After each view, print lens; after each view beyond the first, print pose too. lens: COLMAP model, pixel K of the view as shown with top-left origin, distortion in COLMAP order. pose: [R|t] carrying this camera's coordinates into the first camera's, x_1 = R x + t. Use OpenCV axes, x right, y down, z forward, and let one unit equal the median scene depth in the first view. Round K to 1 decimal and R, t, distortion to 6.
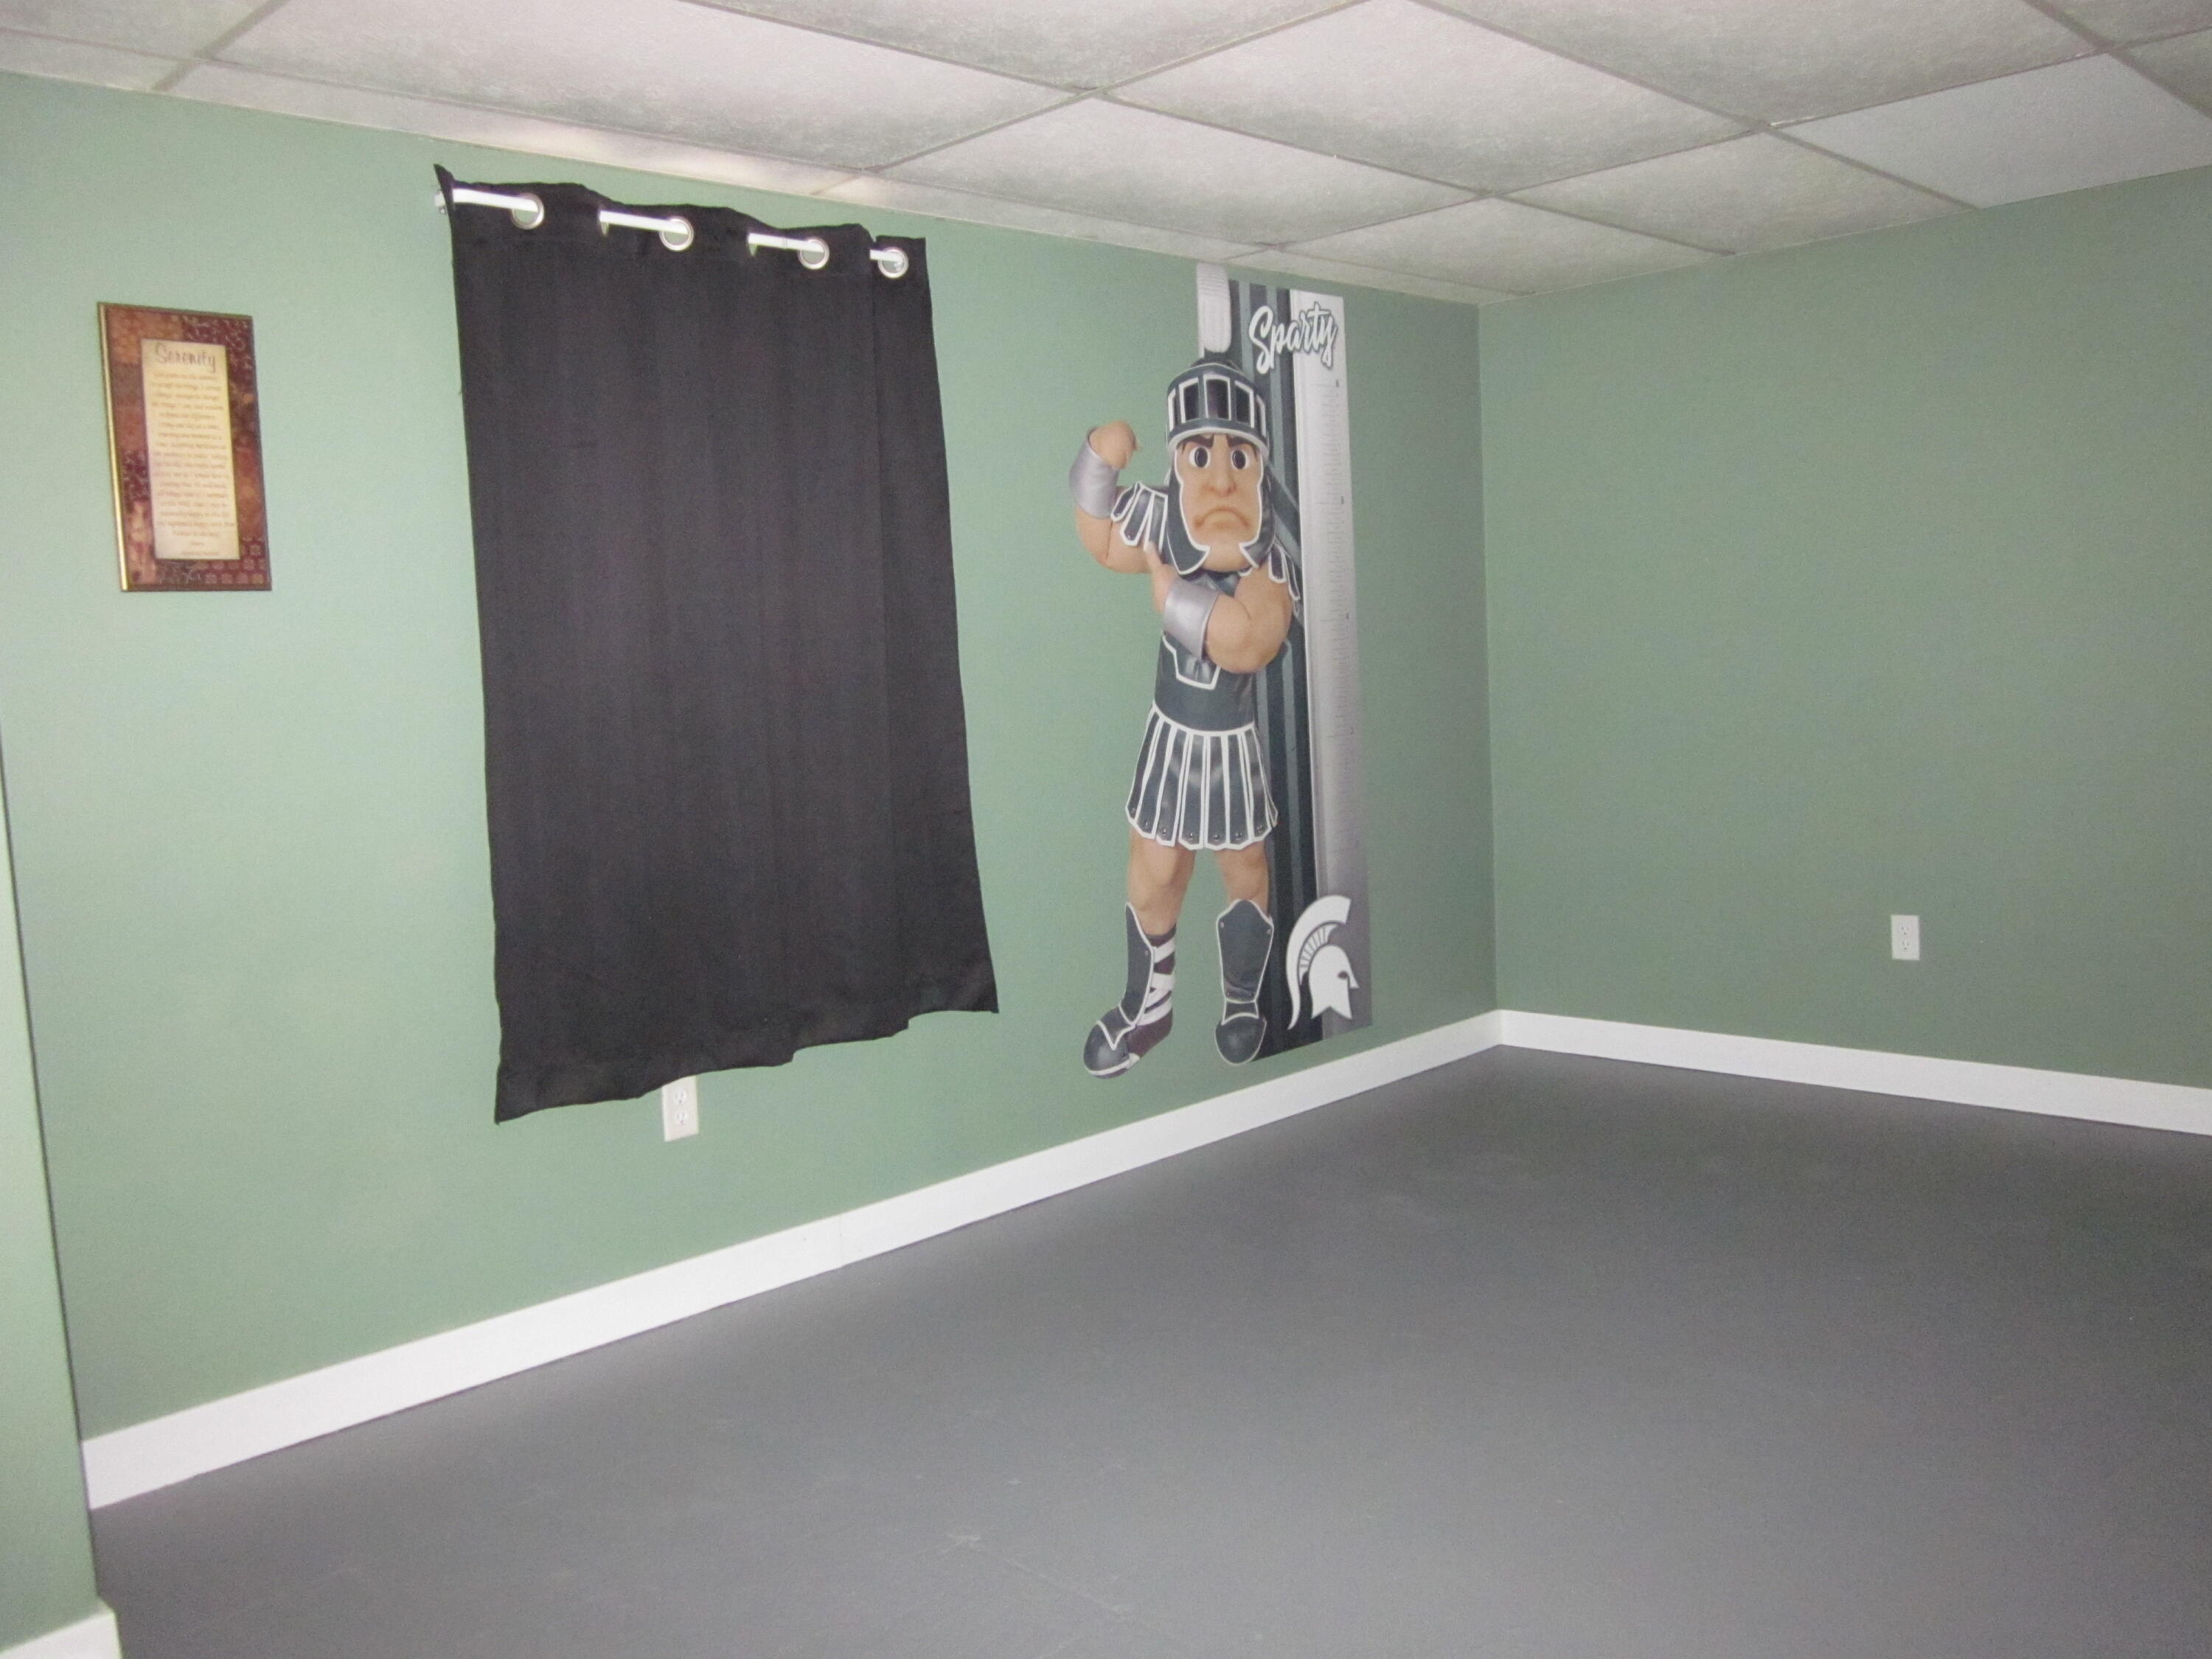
lens RADIAL K [[1840.8, 0, 1106.0], [0, 1840.8, 829.5], [0, 0, 1]] dist [-0.037173, 0.007824]
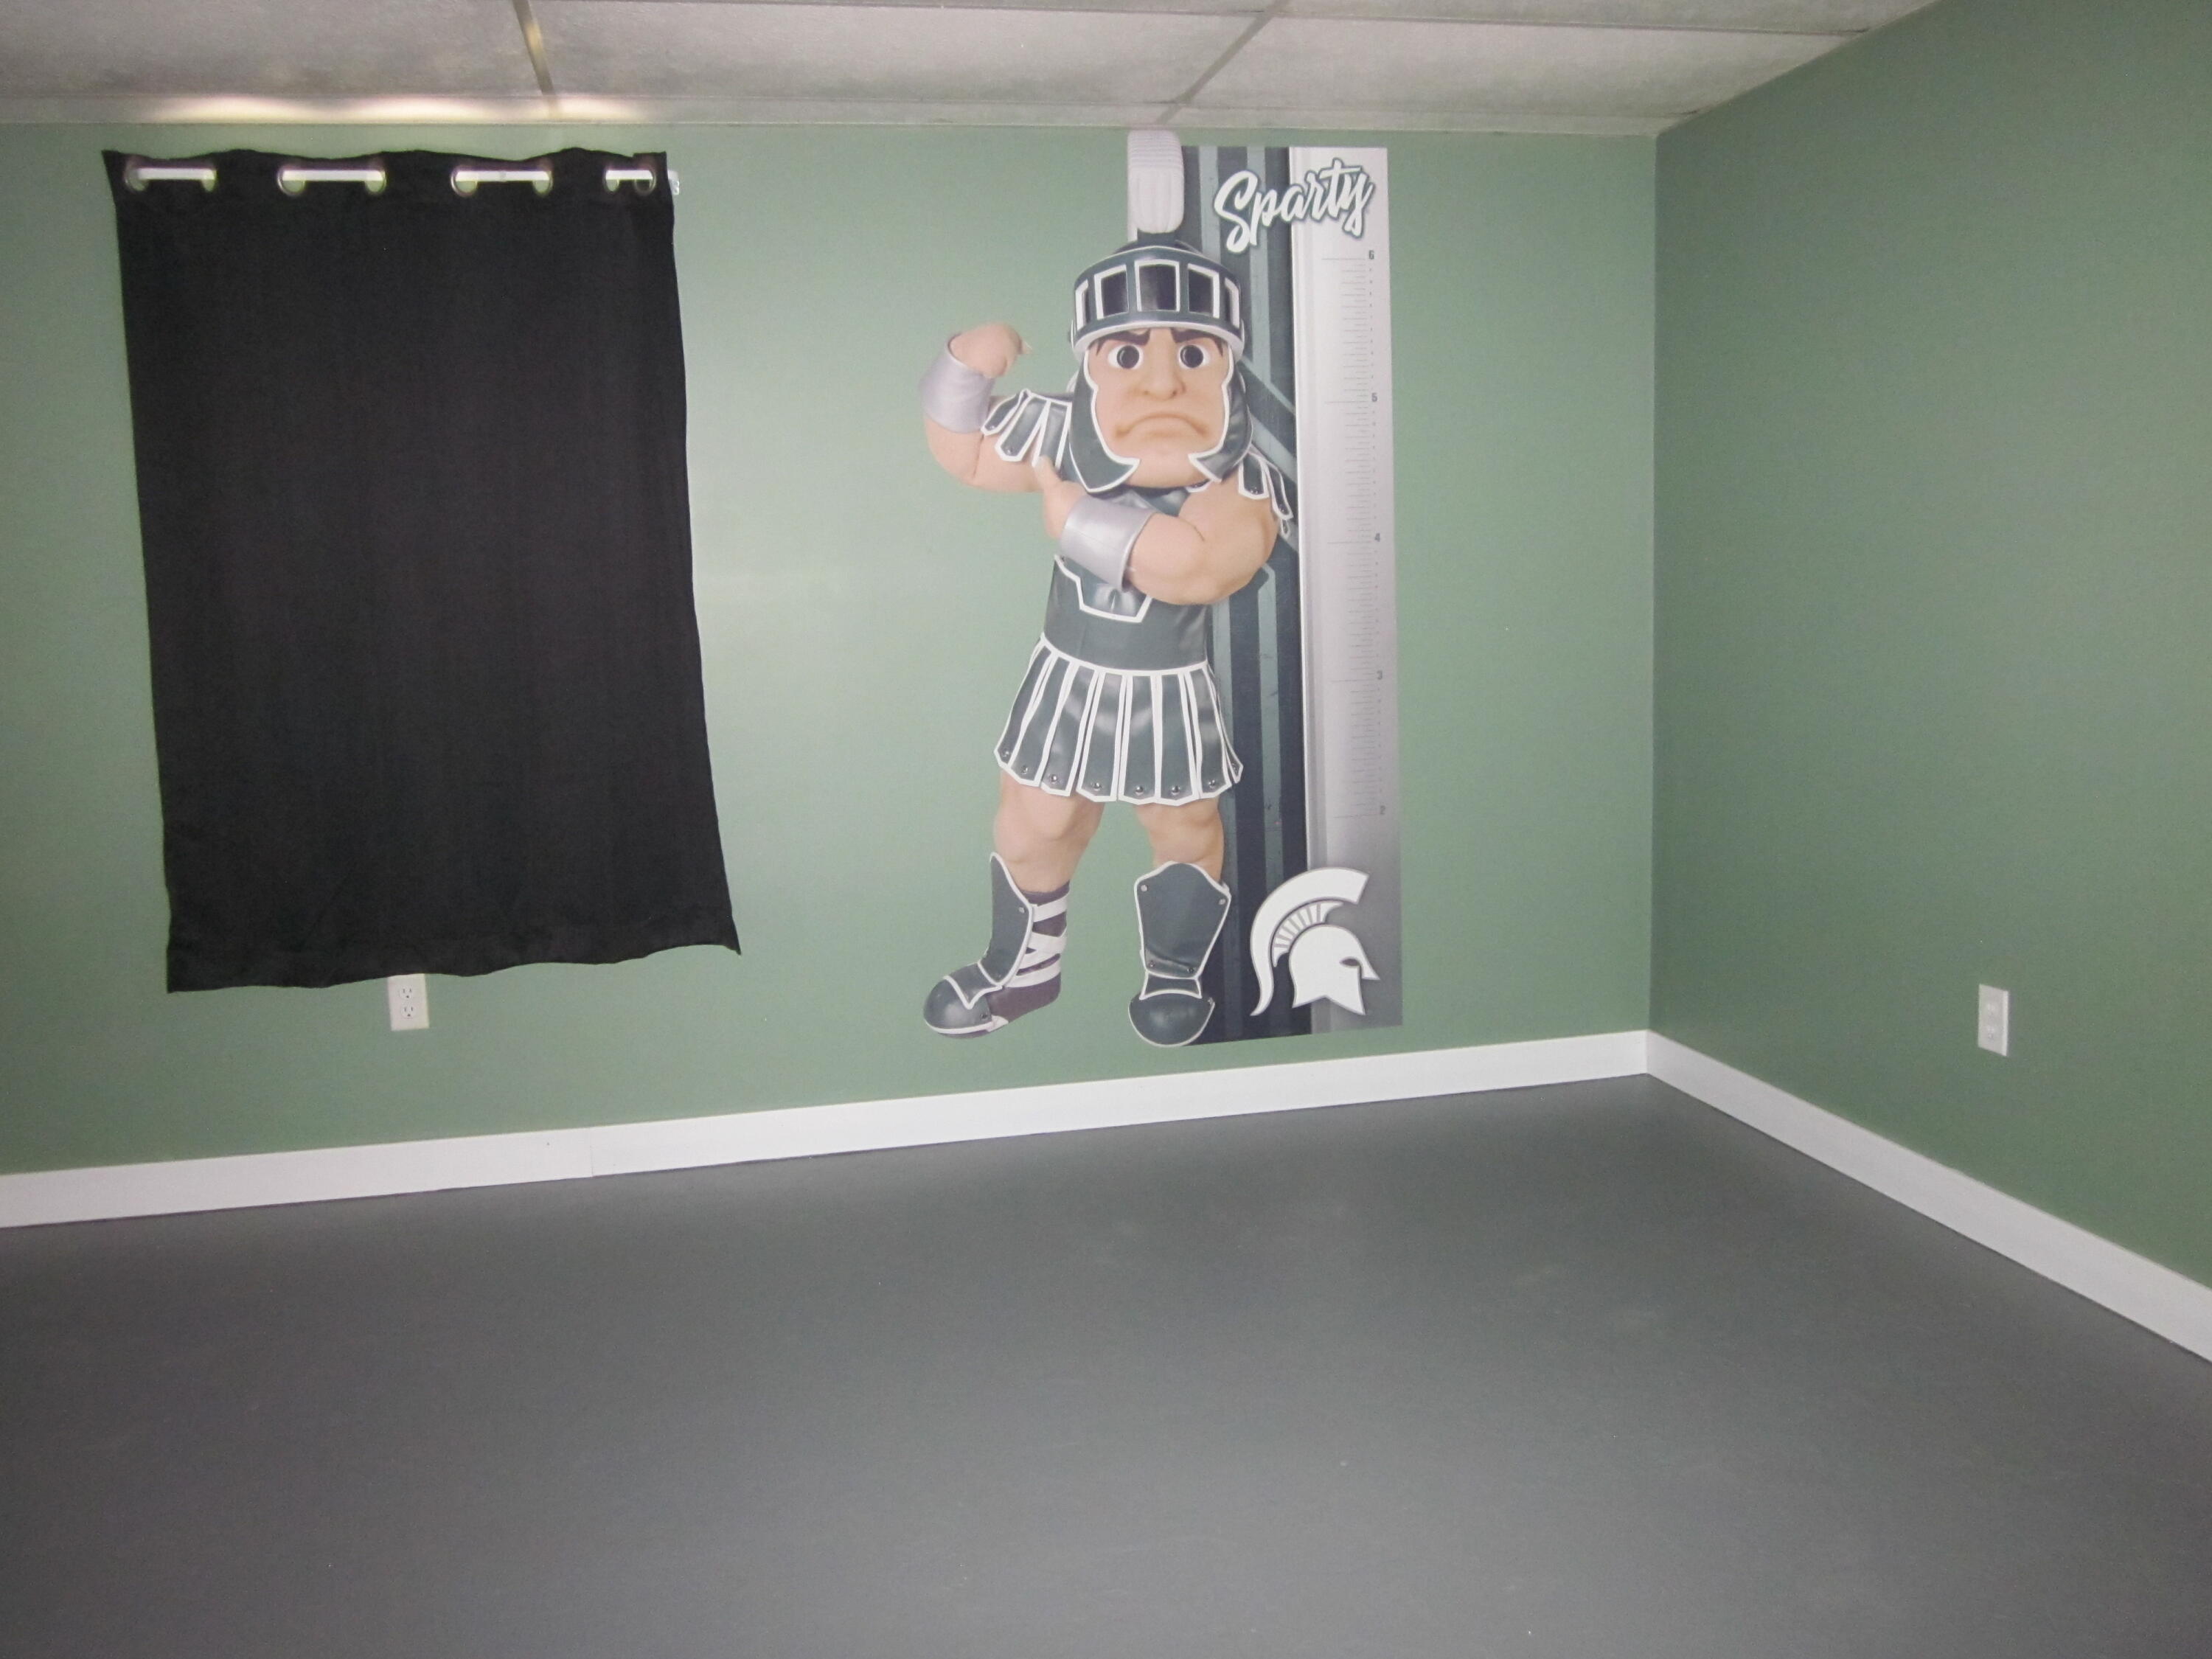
lens RADIAL K [[1840.8, 0, 1106.0], [0, 1840.8, 829.5], [0, 0, 1]] dist [-0.037173, 0.007824]
pose [[0.838877, 0.096201, -0.535753, 0.530799], [-0.060909, 0.994667, 0.083235, -0.050272], [0.540903, -0.037192, 0.840262, 0.248400]]
